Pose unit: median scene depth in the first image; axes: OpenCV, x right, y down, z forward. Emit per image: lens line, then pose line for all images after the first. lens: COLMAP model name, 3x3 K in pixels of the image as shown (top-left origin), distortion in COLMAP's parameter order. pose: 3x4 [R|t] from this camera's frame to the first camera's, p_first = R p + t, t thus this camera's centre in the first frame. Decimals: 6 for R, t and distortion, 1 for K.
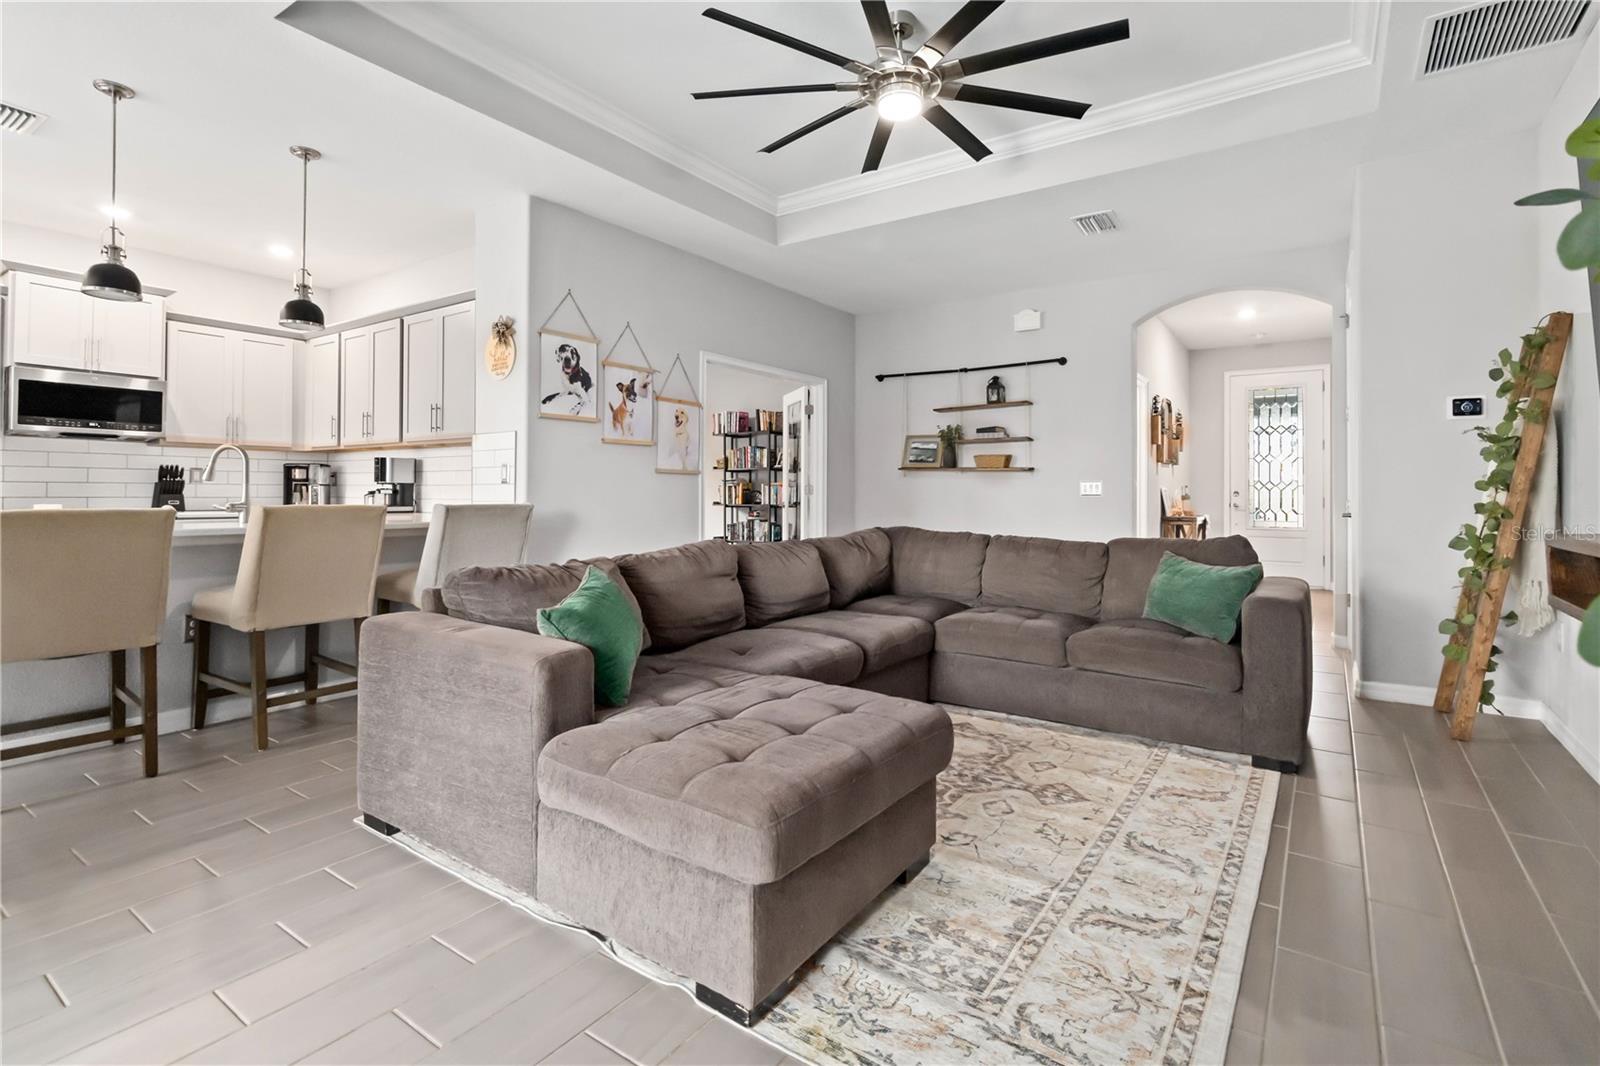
lens RADIAL K [[751.6, 0, 822.8], [0, 751.6, 486.9], [0, 0, 1]] dist [0.000970, 0.000218]
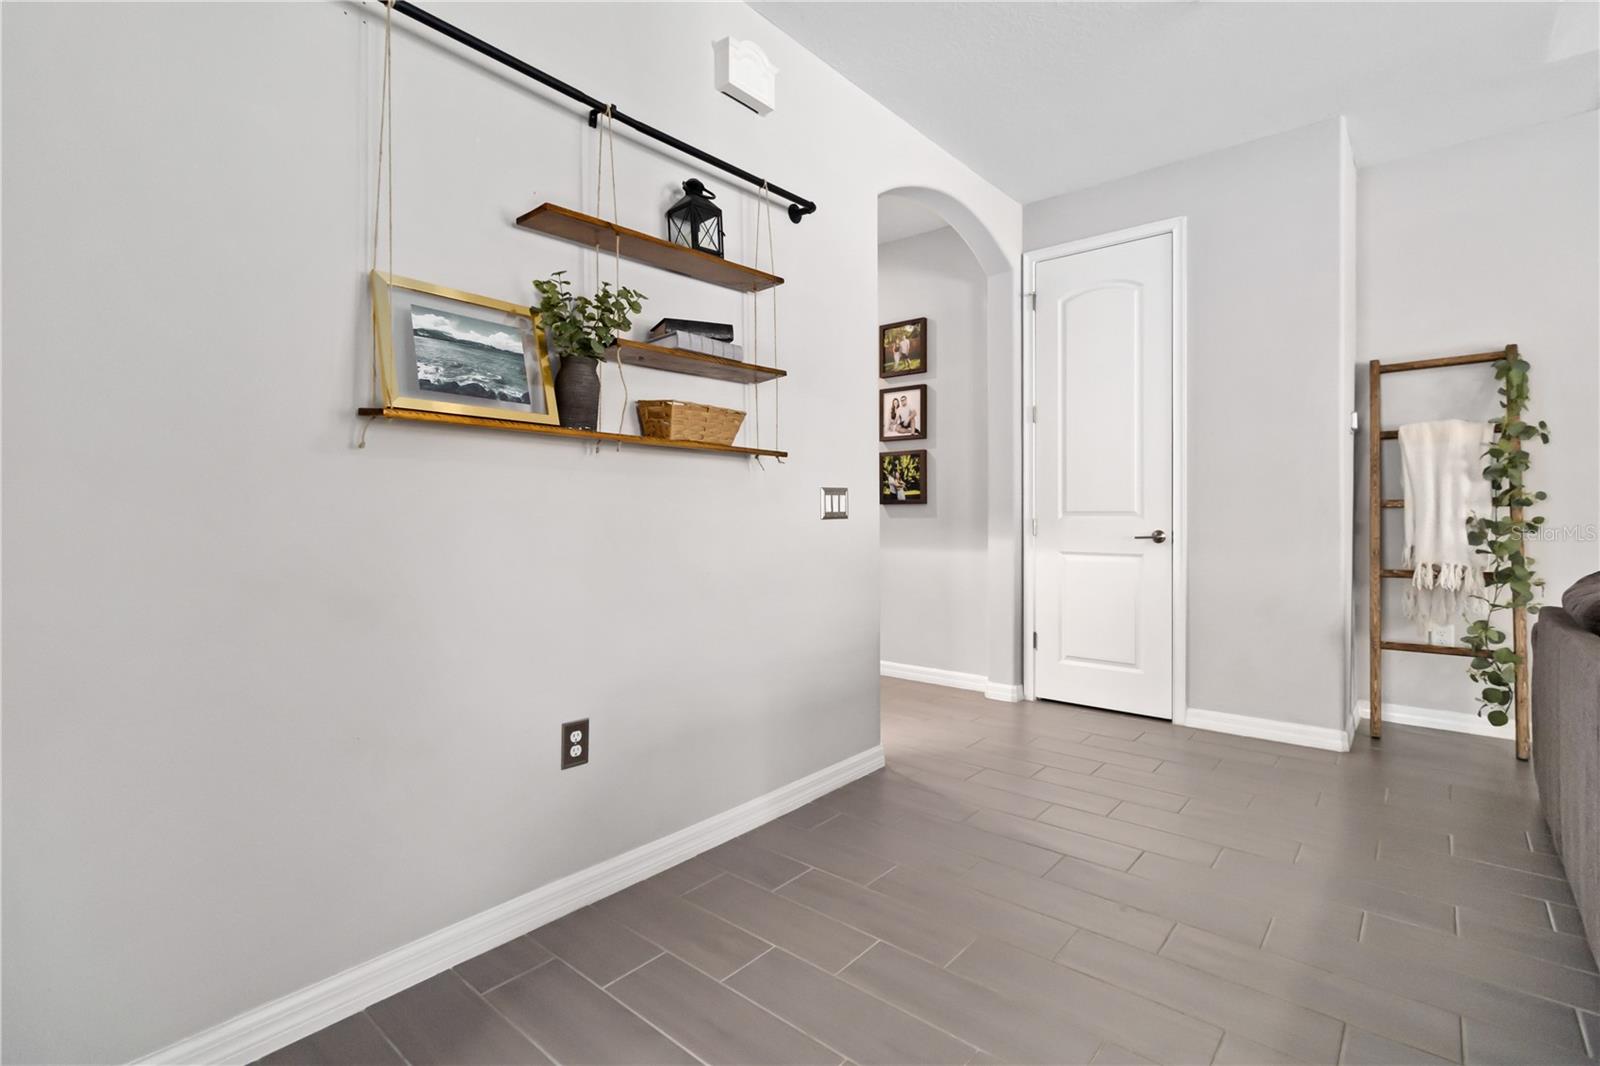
lens RADIAL K [[744.6, 0, 810.1], [0, 744.6, 497.8], [0, 0, 1]] dist [0.000402, 0.000812]
pose [[0.105724, 0.005605, 0.994380, -0.129946], [-0.004635, 0.999976, -0.005143, 0.002030], [-0.994385, -0.004066, 0.105748, 1.087032]]
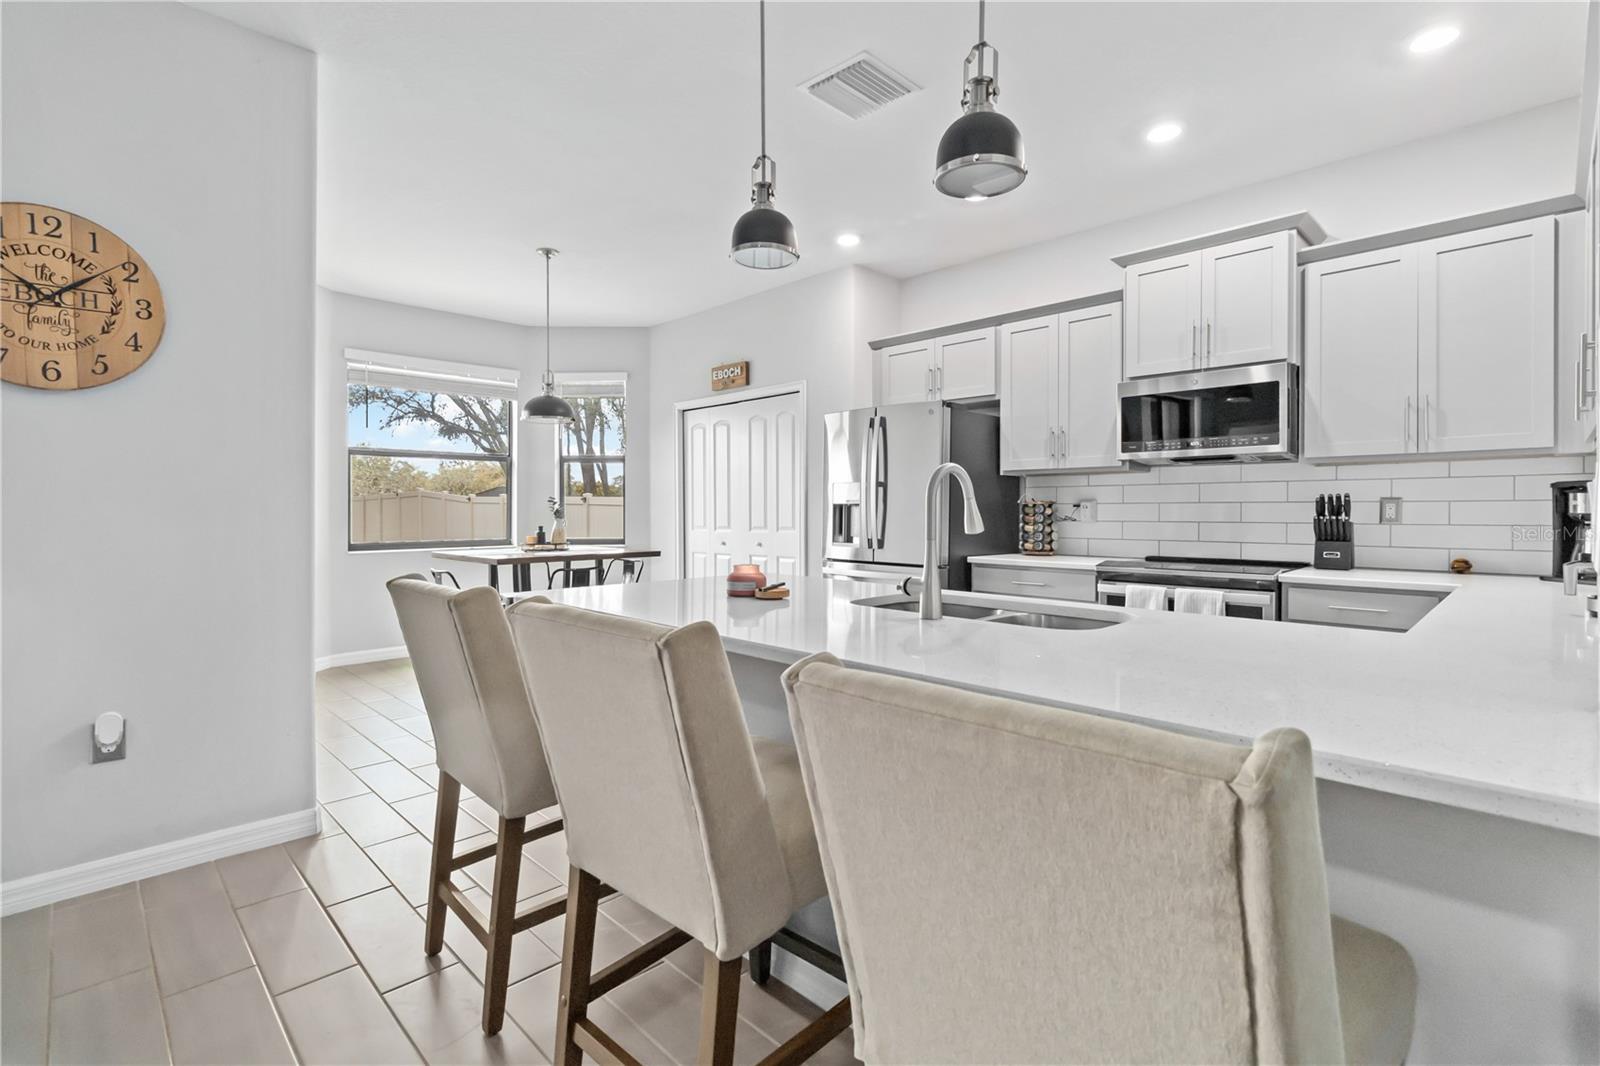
lens RADIAL K [[744.6, 0, 810.1], [0, 744.6, 497.8], [0, 0, 1]] dist [0.000402, 0.000812]
pose [[-0.181077, -0.022541, -0.983211, -0.186171], [0.007975, 0.999671, -0.024387, -0.014913], [0.983437, -0.012257, -0.180837, 0.699224]]
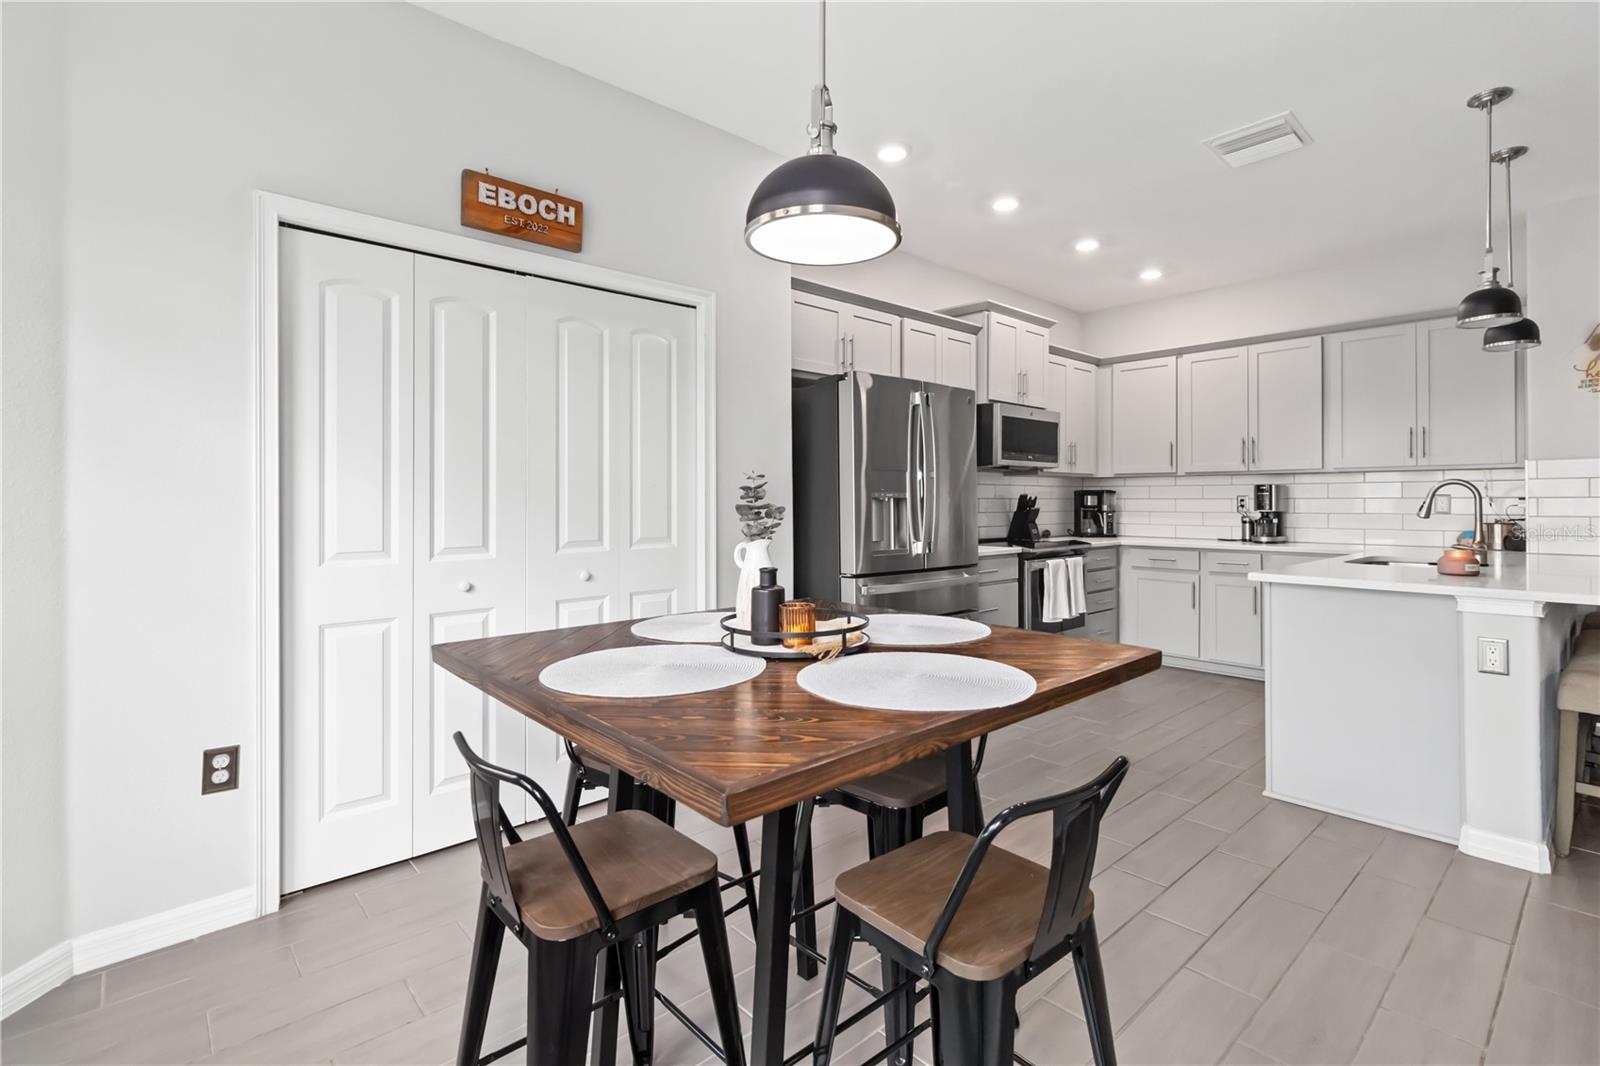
lens RADIAL K [[744.6, 0, 810.1], [0, 744.6, 497.8], [0, 0, 1]] dist [0.000402, 0.000812]
pose [[0.971406, -0.007161, -0.237315, -0.932680], [0.008195, 0.999961, 0.003371, -0.030838], [0.237282, -0.005220, 0.971427, -0.049444]]
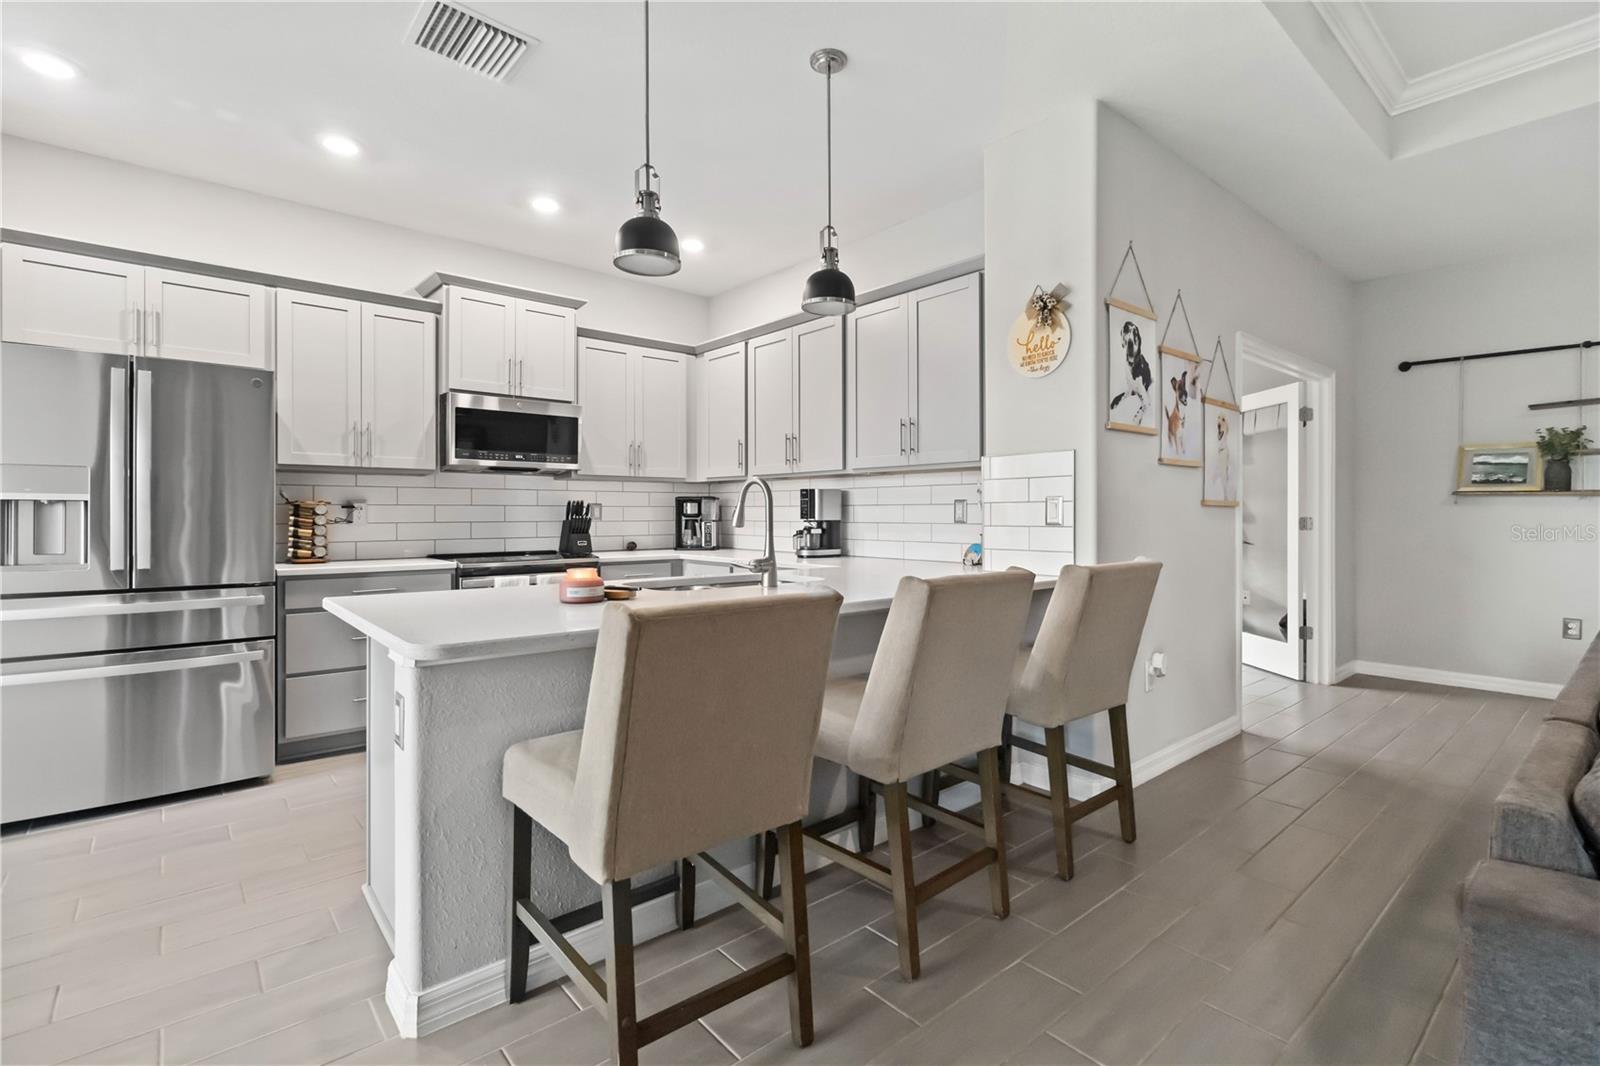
lens RADIAL K [[738.4, 0, 819.8], [0, 738.4, 515.5], [0, 0, 1]] dist [-0.001536, 0.000150]
pose [[0.967088, -0.004887, -0.254396, -0.376416], [0.007710, 0.999919, 0.010101, -0.018736], [0.254326, -0.011730, 0.967047, 0.234122]]
